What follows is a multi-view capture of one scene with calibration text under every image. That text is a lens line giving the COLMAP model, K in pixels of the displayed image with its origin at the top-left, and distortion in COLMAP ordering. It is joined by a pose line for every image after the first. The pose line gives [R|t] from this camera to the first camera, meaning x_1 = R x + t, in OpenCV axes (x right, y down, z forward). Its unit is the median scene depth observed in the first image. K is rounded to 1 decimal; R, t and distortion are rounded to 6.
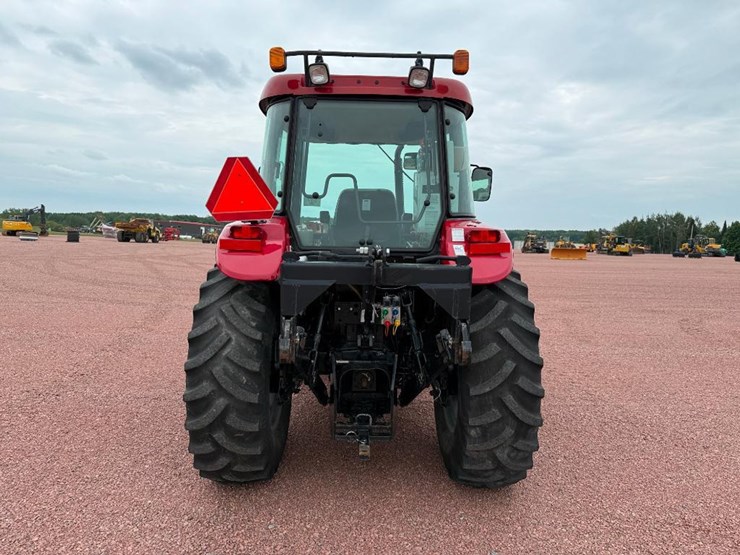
lens RADIAL K [[517.2, 0, 371.0], [0, 517.2, 277.6], [0, 0, 1]] dist [0.060540, -0.079314]
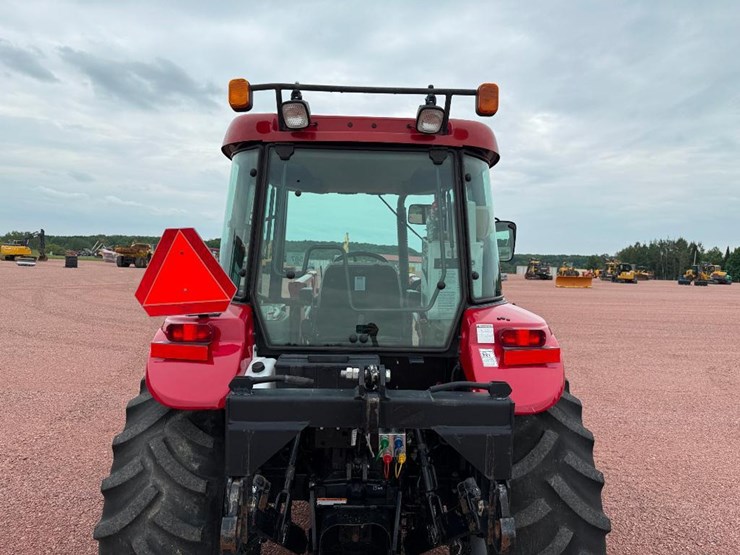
lens RADIAL K [[517.2, 0, 372.5], [0, 517.2, 279.9], [0, 0, 1]] dist [0.060540, -0.079314]
pose [[0.999993, 0.003608, -0.000869, 0.010364], [-0.003640, 0.999177, -0.040400, -0.123390], [0.000722, 0.040403, 0.999183, 0.263691]]
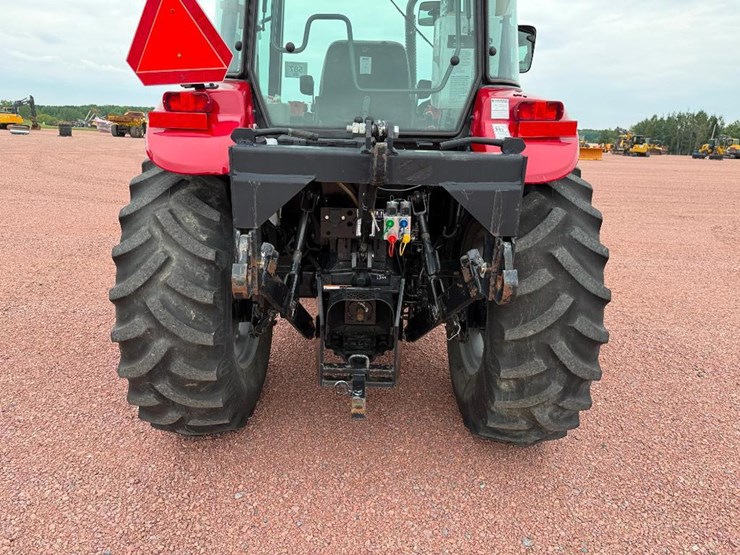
lens RADIAL K [[517.2, 0, 365.0], [0, 517.2, 279.2], [0, 0, 1]] dist [0.060540, -0.079314]
pose [[0.999777, 0.013774, -0.015991, 0.005552], [-0.010463, 0.981488, 0.191239, 0.006713], [0.018329, -0.191029, 0.981413, 0.272679]]
